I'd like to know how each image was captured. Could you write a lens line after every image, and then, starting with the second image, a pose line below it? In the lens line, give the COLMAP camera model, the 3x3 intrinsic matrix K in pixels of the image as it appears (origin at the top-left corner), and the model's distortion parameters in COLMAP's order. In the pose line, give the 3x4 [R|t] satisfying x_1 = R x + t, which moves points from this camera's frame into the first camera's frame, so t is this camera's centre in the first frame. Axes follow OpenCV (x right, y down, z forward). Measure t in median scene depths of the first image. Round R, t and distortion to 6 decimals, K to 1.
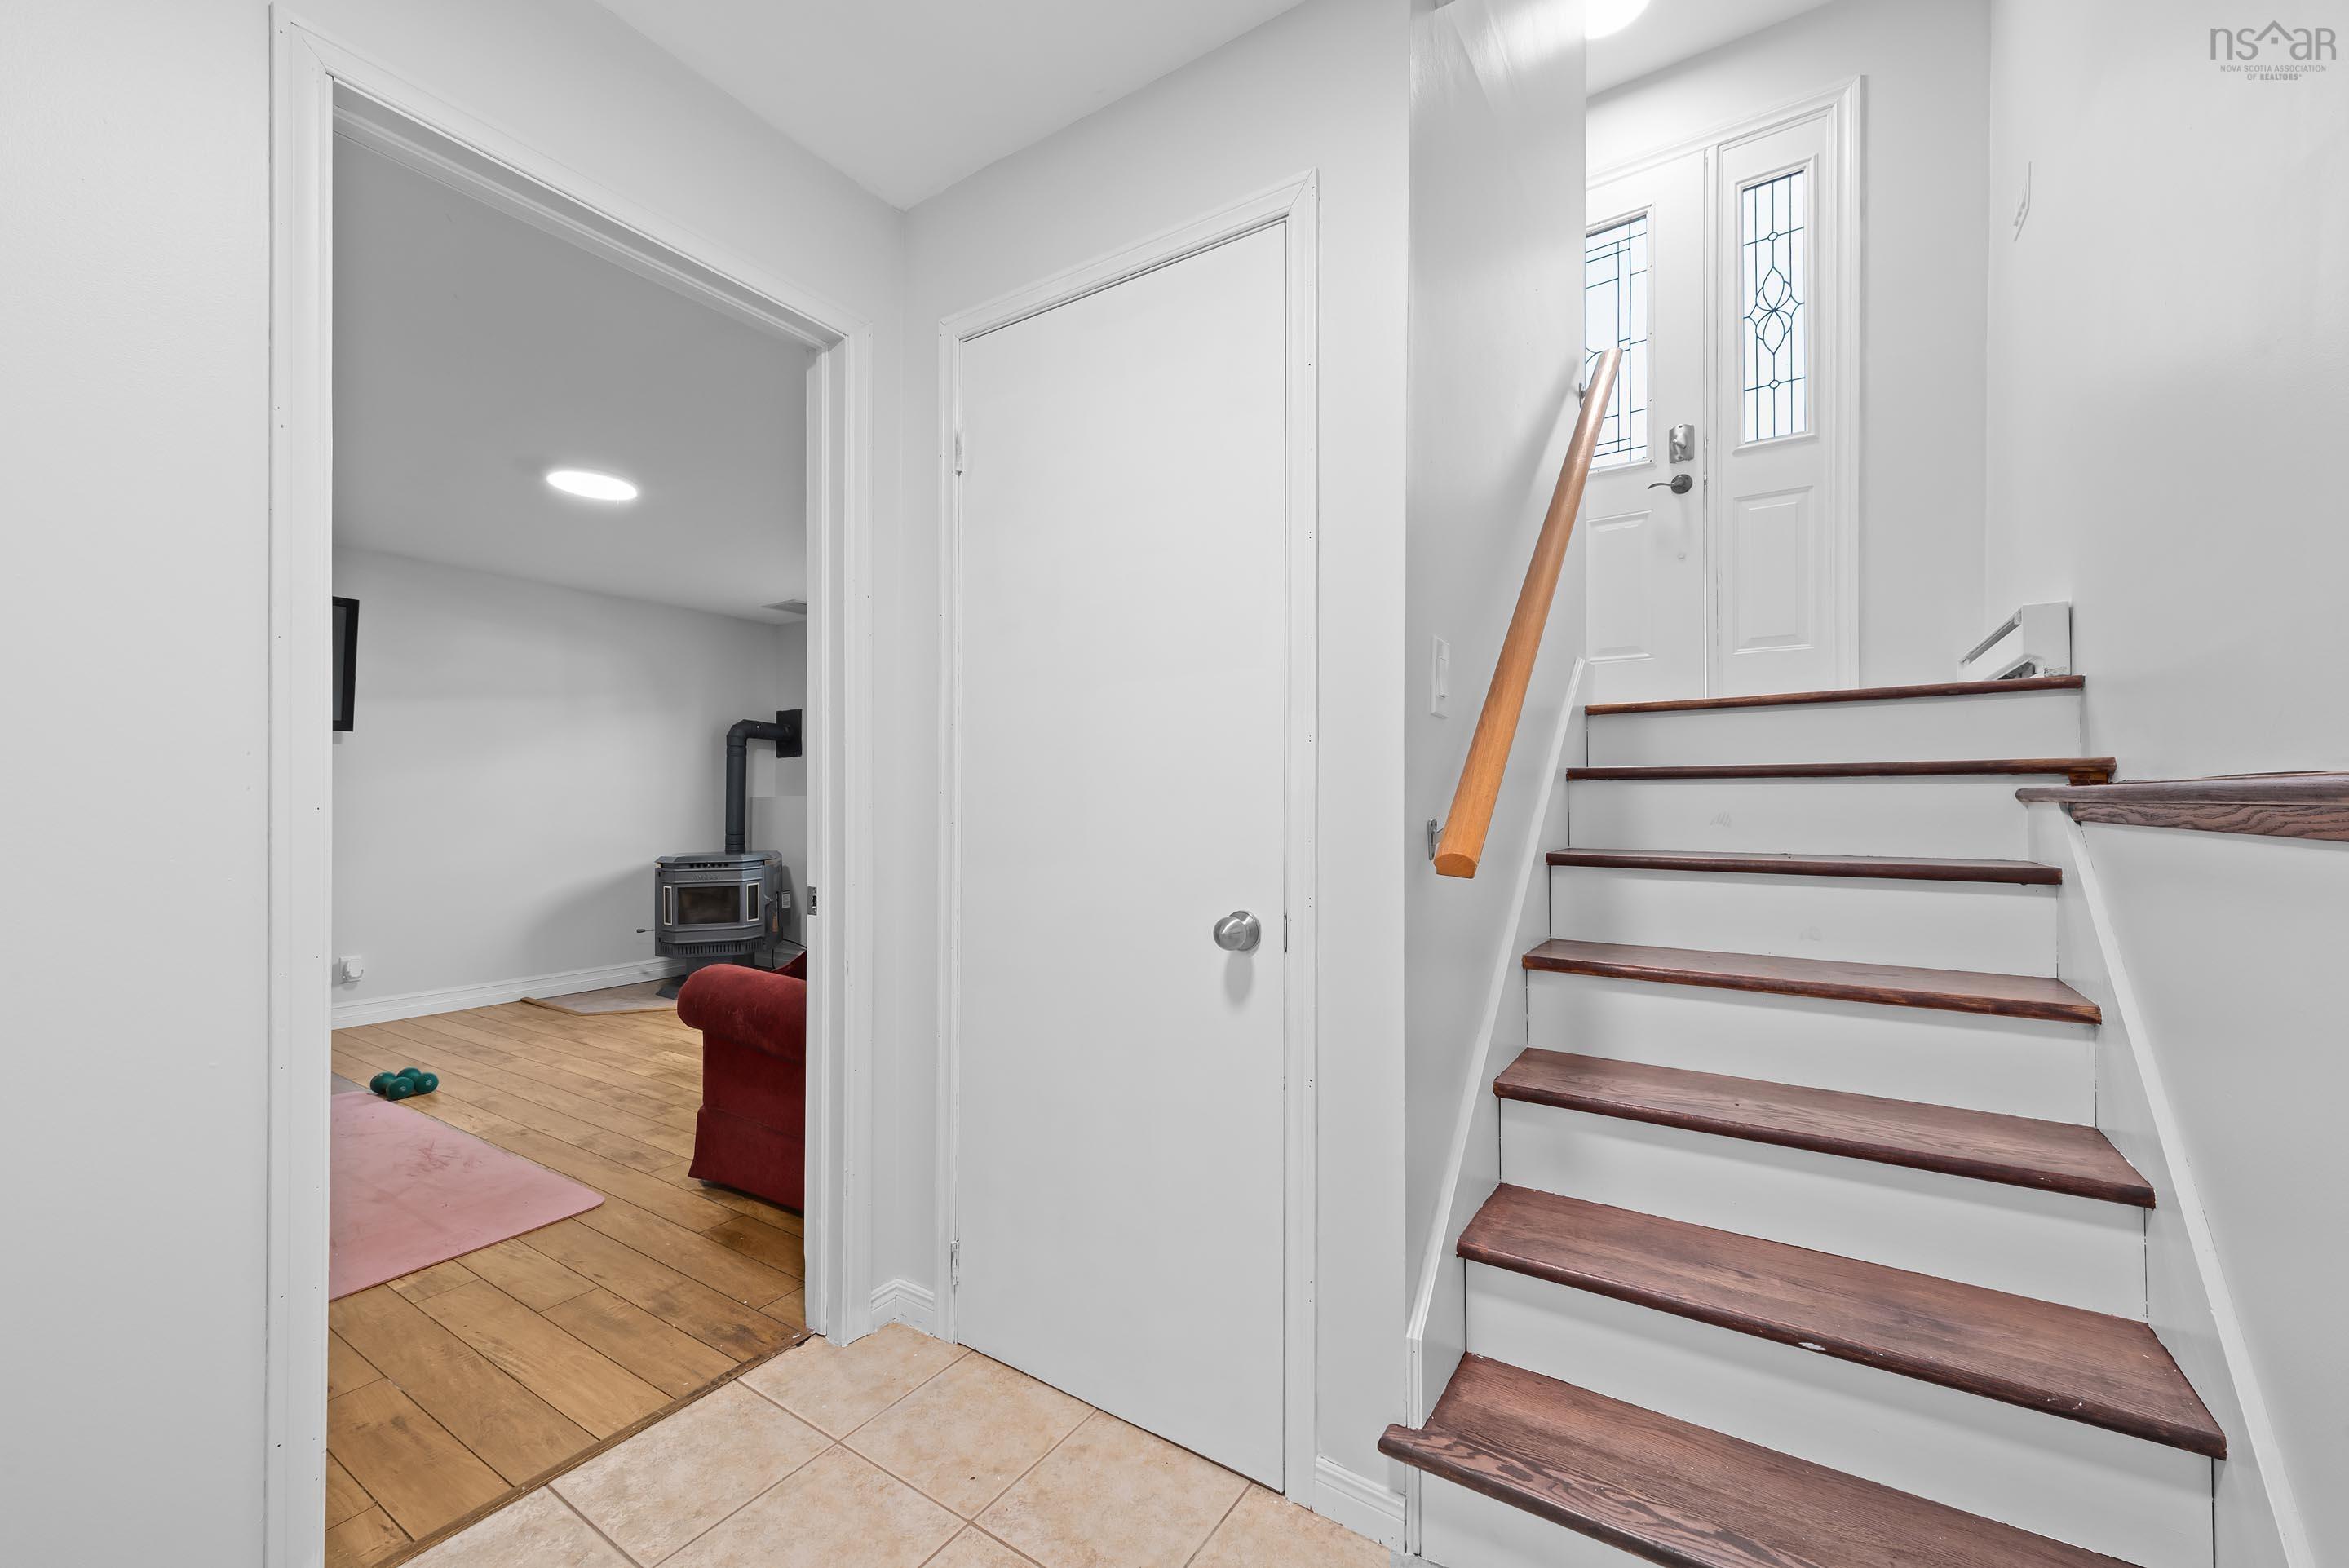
lens RADIAL K [[923.5, 0, 1210.6], [0, 923.5, 796.3], [0, 0, 1]] dist [0.000791, -0.007934]
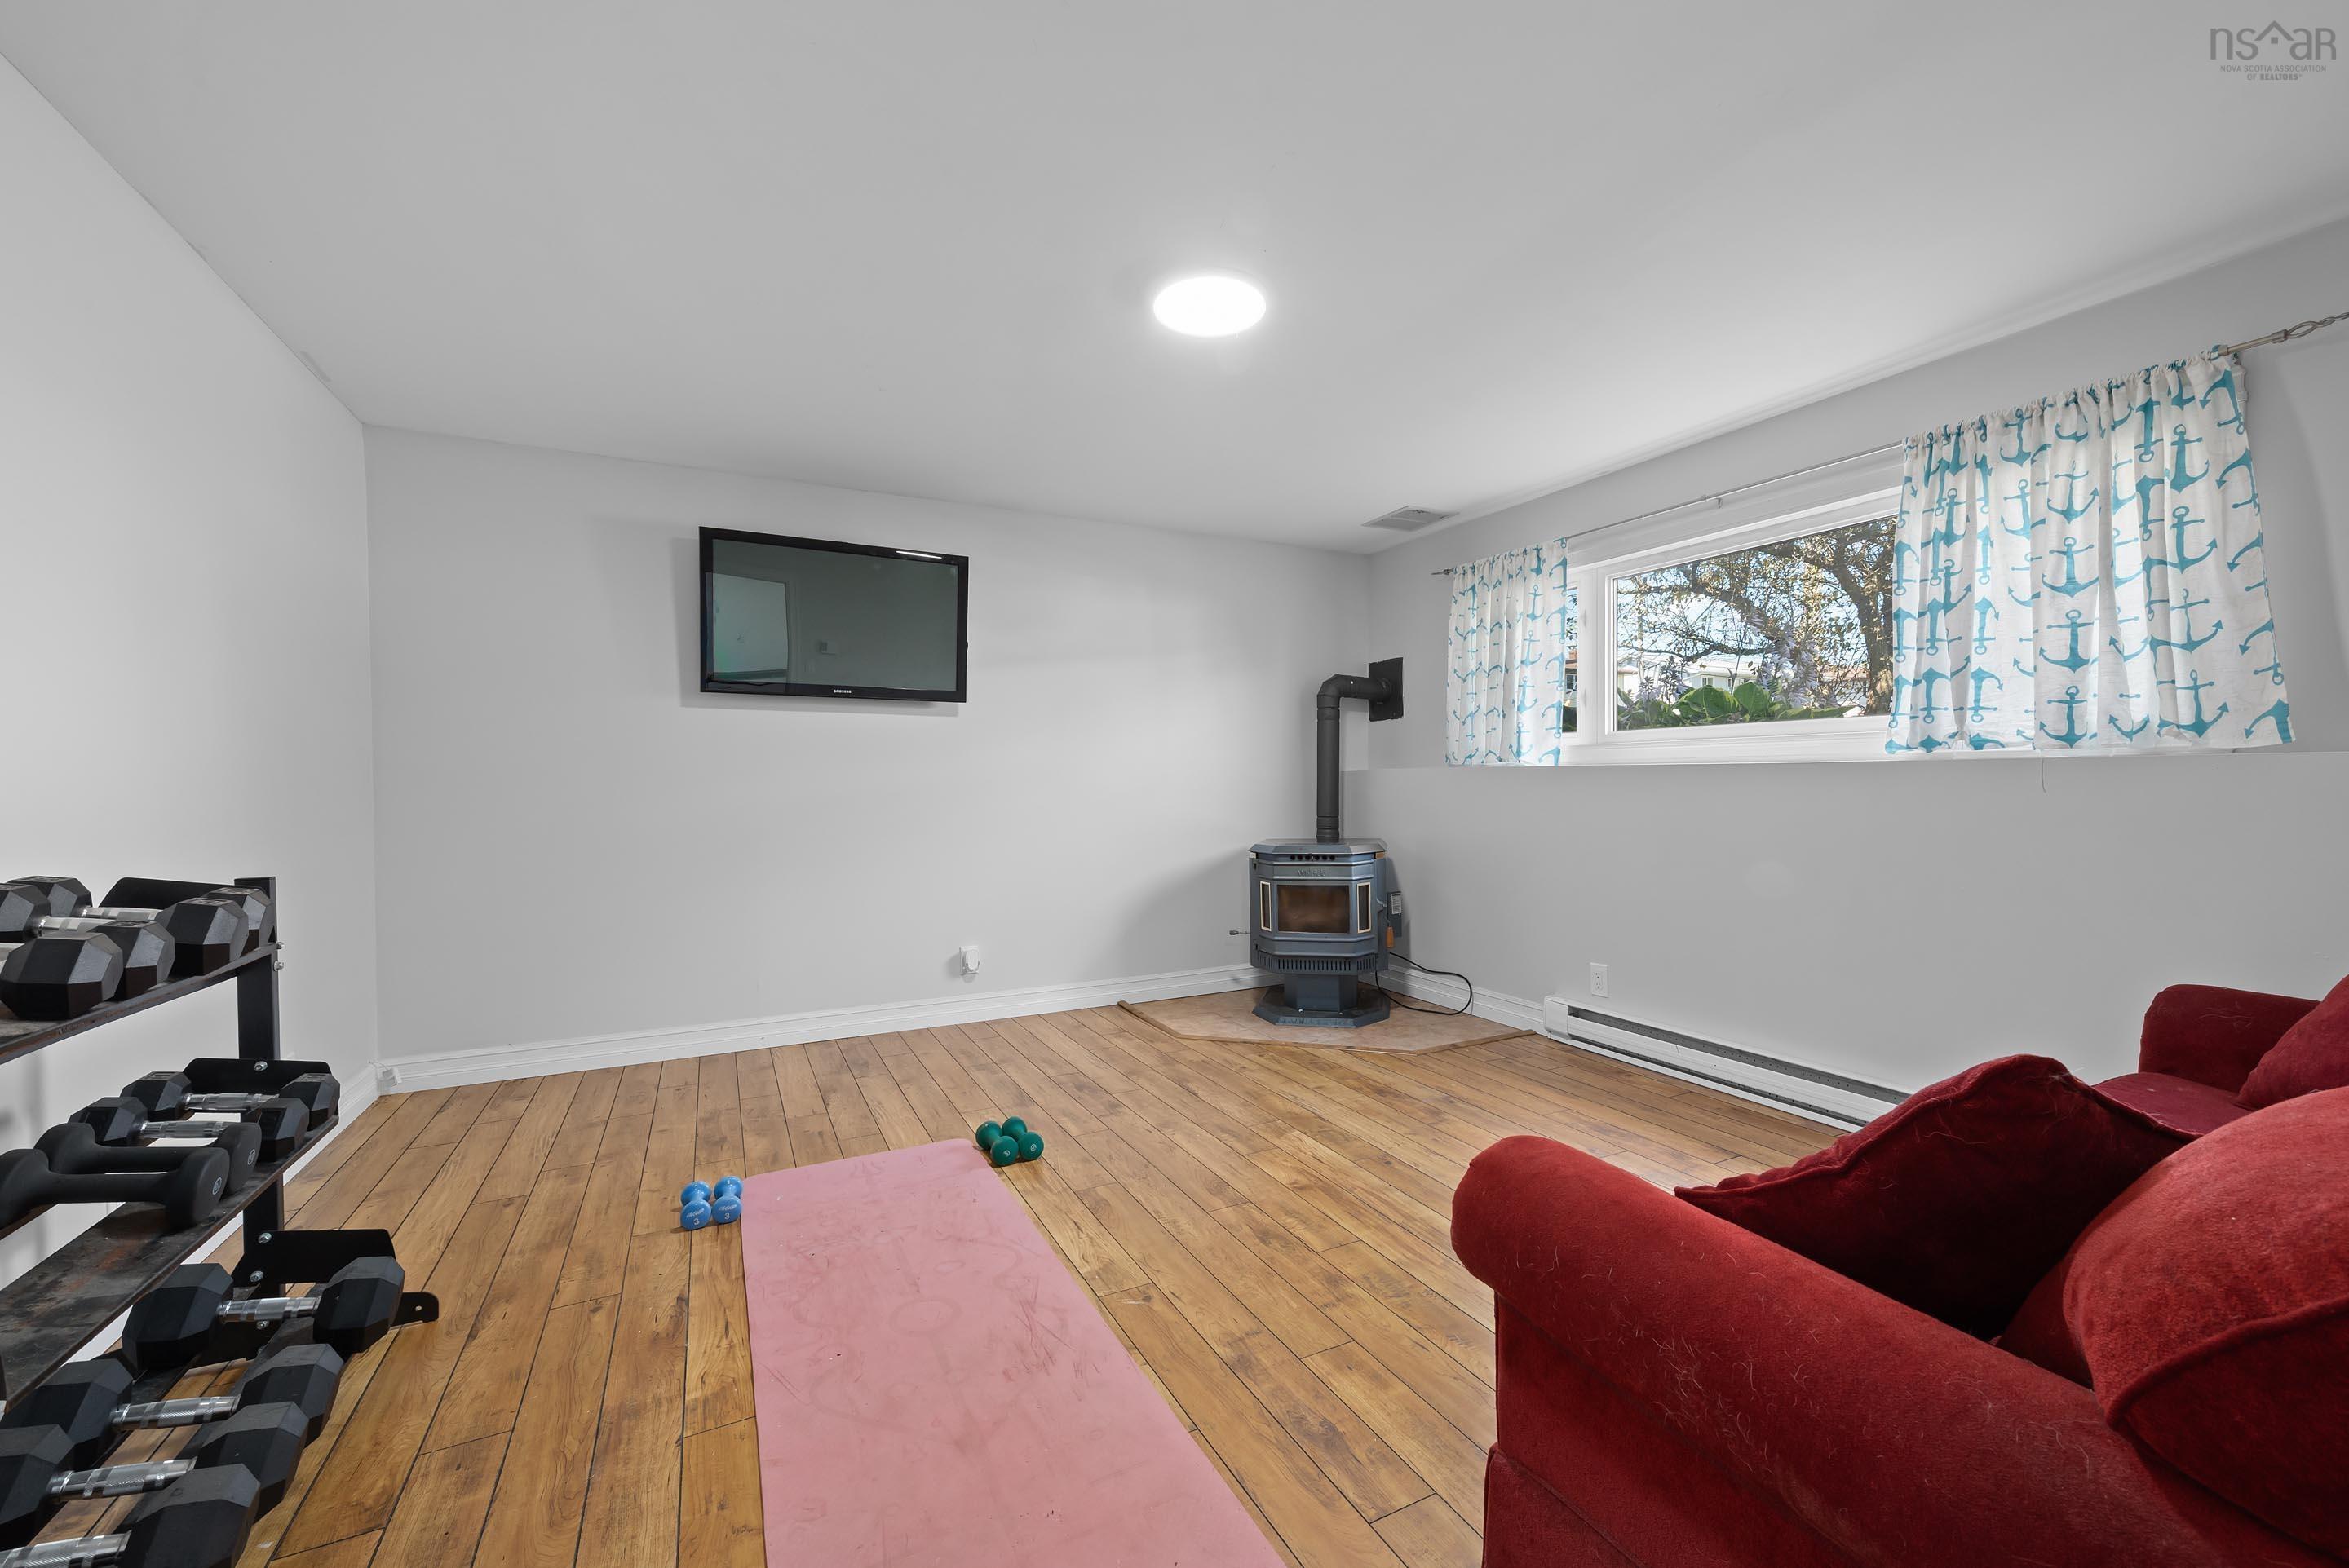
lens RADIAL K [[921.4, 0, 1169.4], [0, 921.4, 781.0], [0, 0, 1]] dist [0.000876, -0.000437]
pose [[0.844993, -0.007079, -0.534730, -0.234745], [0.012973, 0.999889, 0.007264, 0.002561], [0.534619, -0.013075, 0.844992, 0.285342]]
